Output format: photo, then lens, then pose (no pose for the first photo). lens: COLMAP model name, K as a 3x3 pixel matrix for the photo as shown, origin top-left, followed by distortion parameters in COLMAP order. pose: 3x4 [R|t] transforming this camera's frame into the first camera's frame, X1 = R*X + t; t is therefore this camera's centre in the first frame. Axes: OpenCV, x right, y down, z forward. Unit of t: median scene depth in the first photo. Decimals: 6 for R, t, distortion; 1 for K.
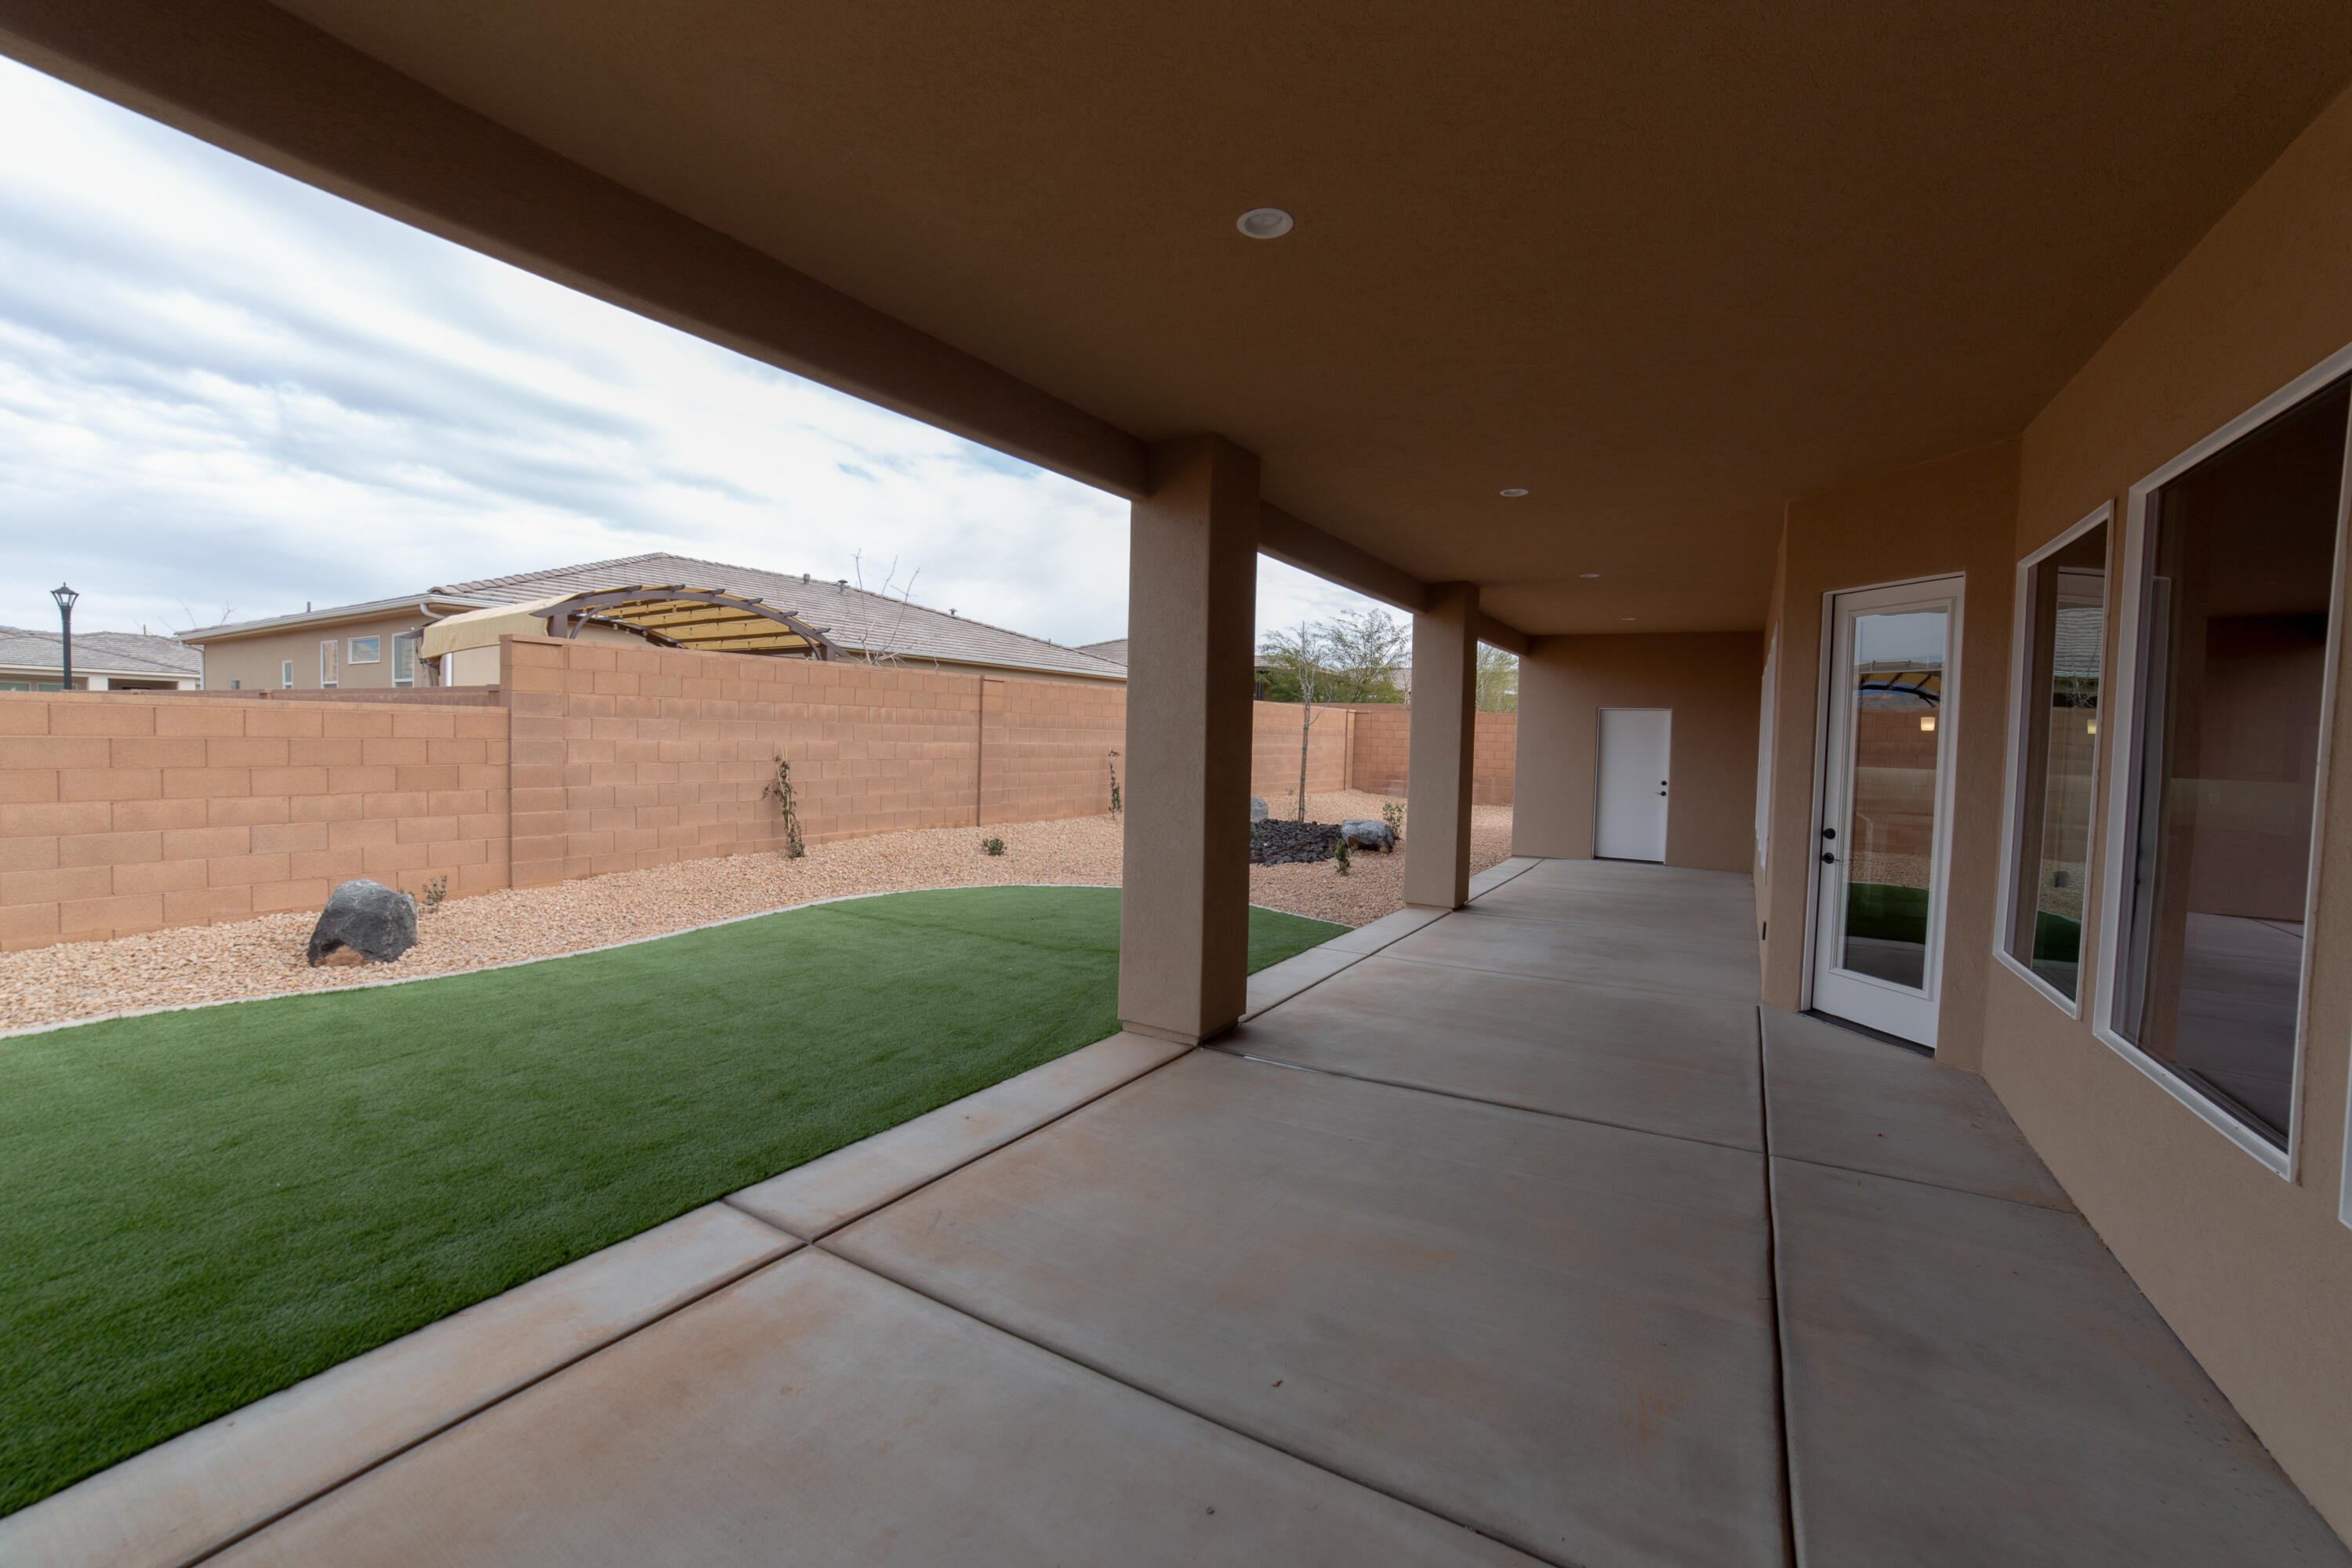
lens RADIAL K [[934.8, 0, 1189.5], [0, 934.8, 776.7], [0, 0, 1]] dist [-0.092046, 0.038492]
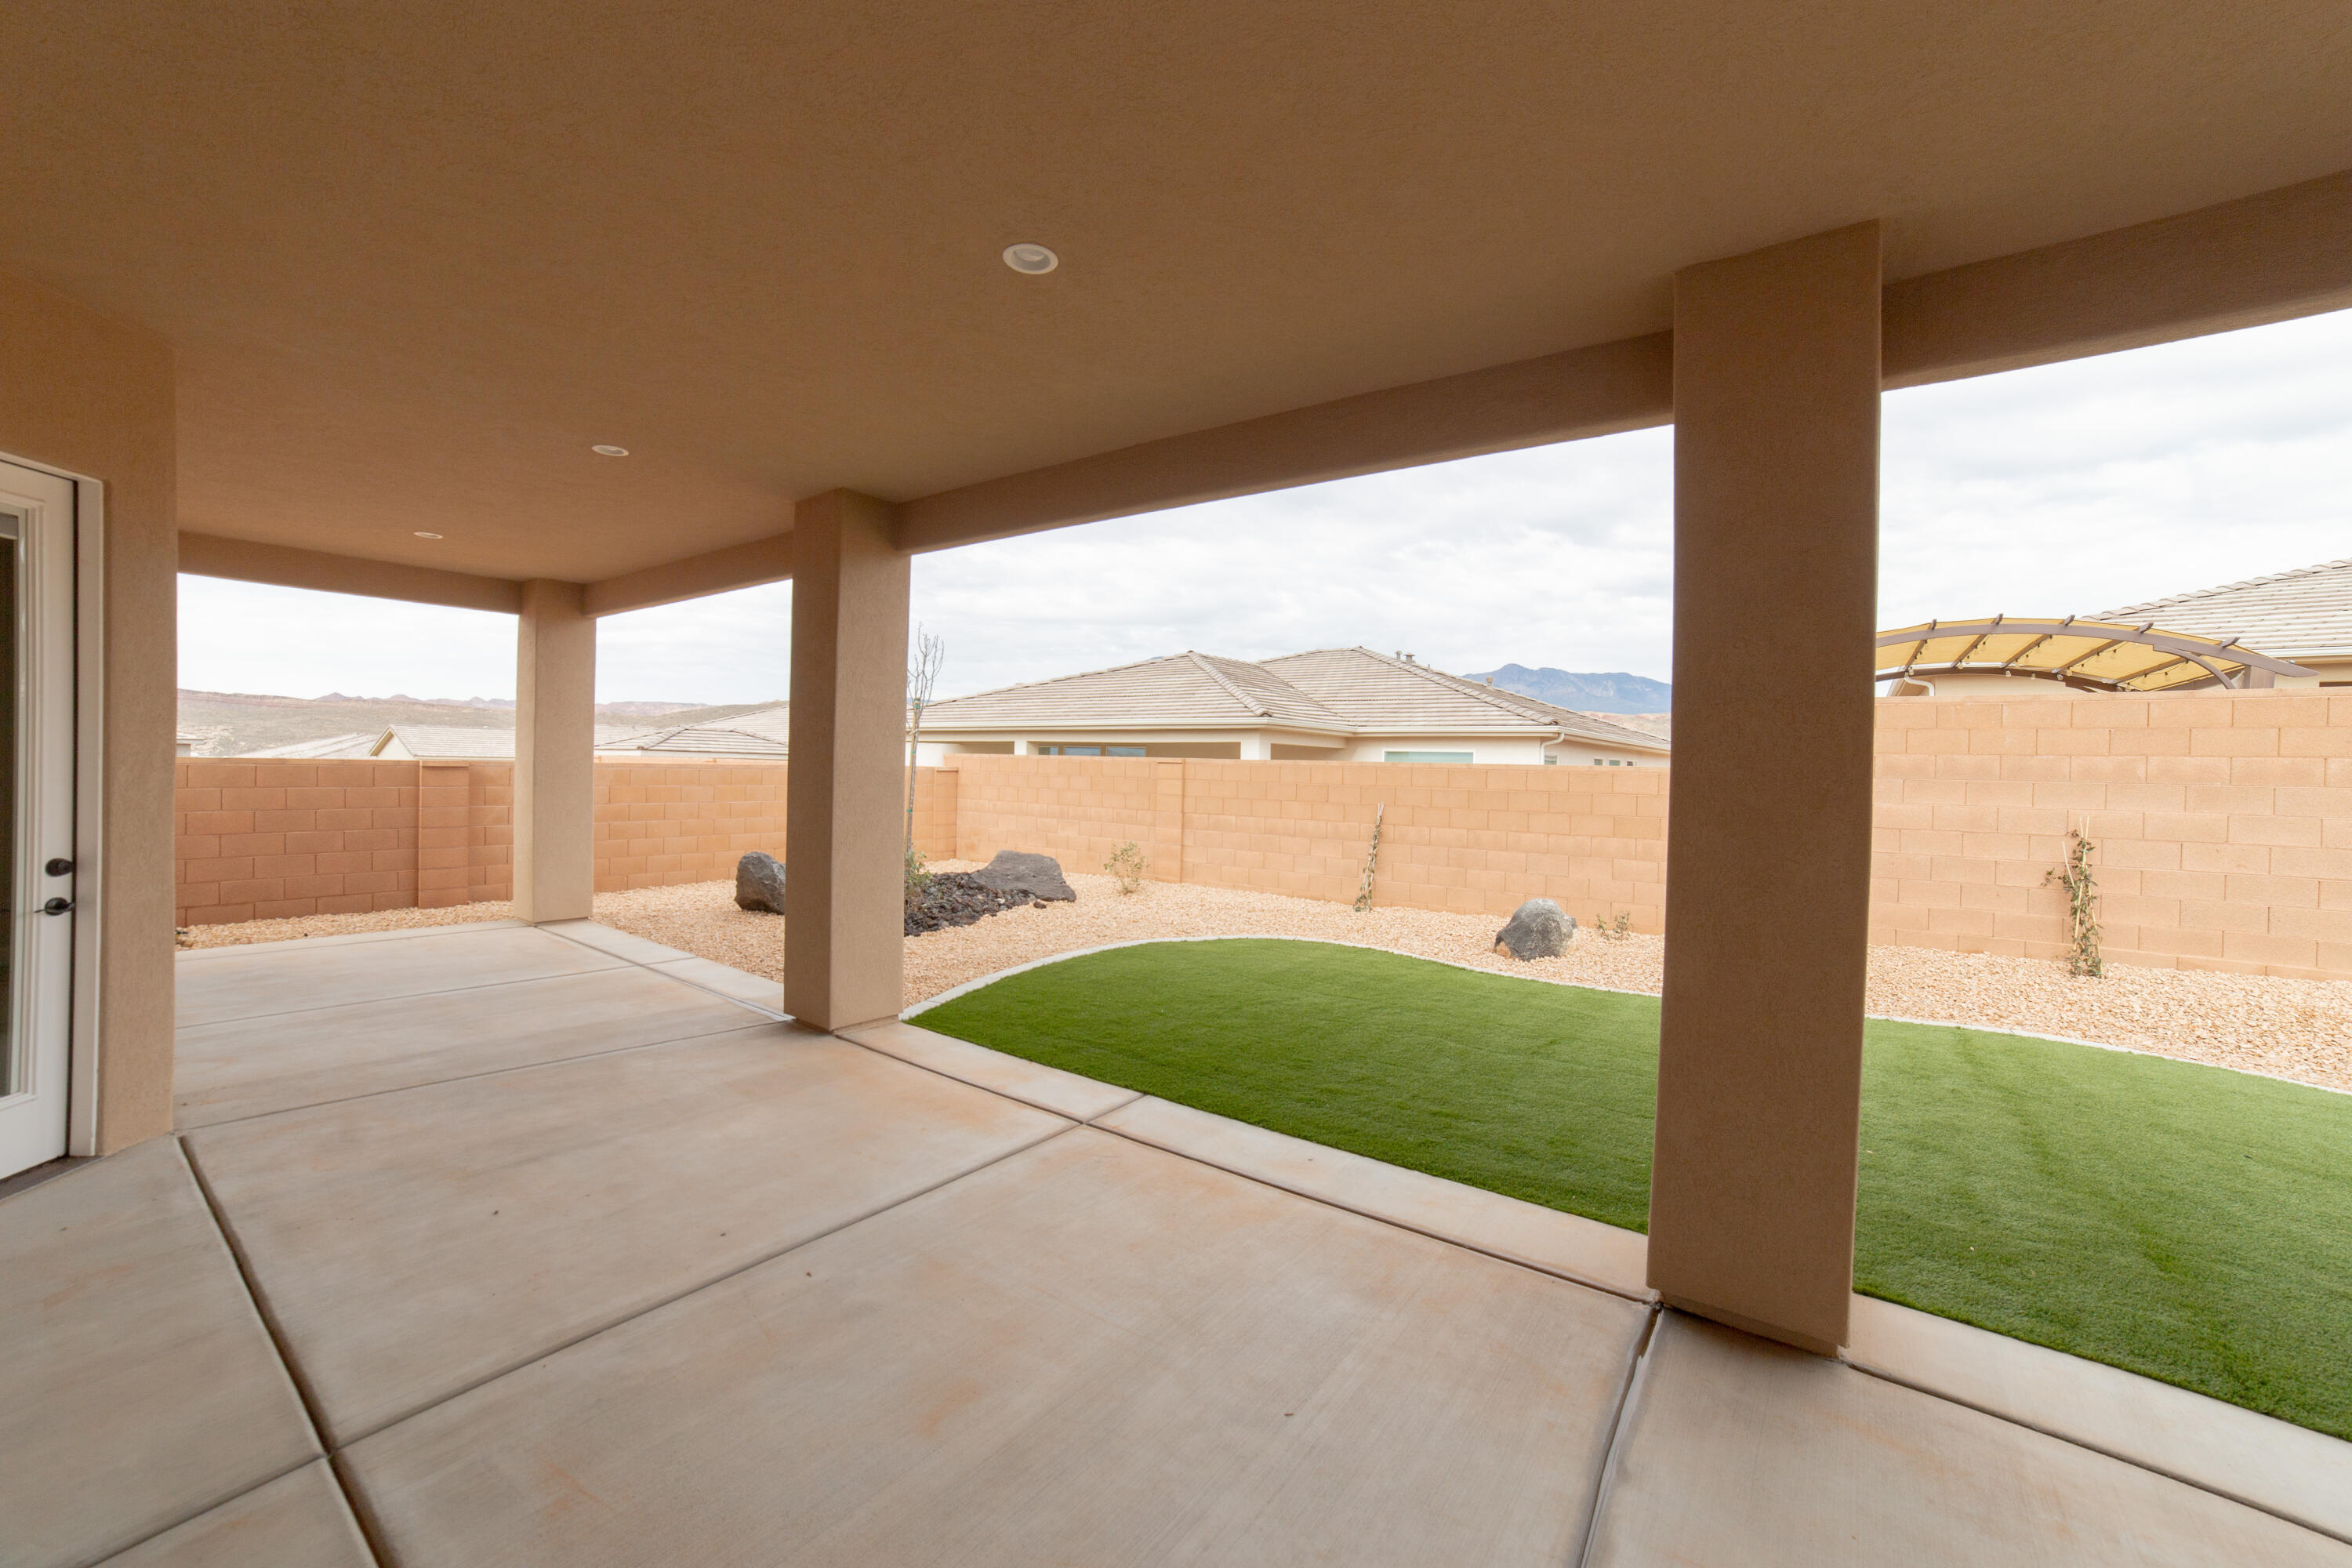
lens RADIAL K [[934.8, 0, 1189.5], [0, 934.8, 776.7], [0, 0, 1]] dist [-0.092046, 0.038492]
pose [[-0.078250, -0.015876, -0.996807, 0.479108], [-0.068861, 0.997571, -0.010482, -0.014640], [0.994553, 0.067821, -0.079153, 0.574837]]
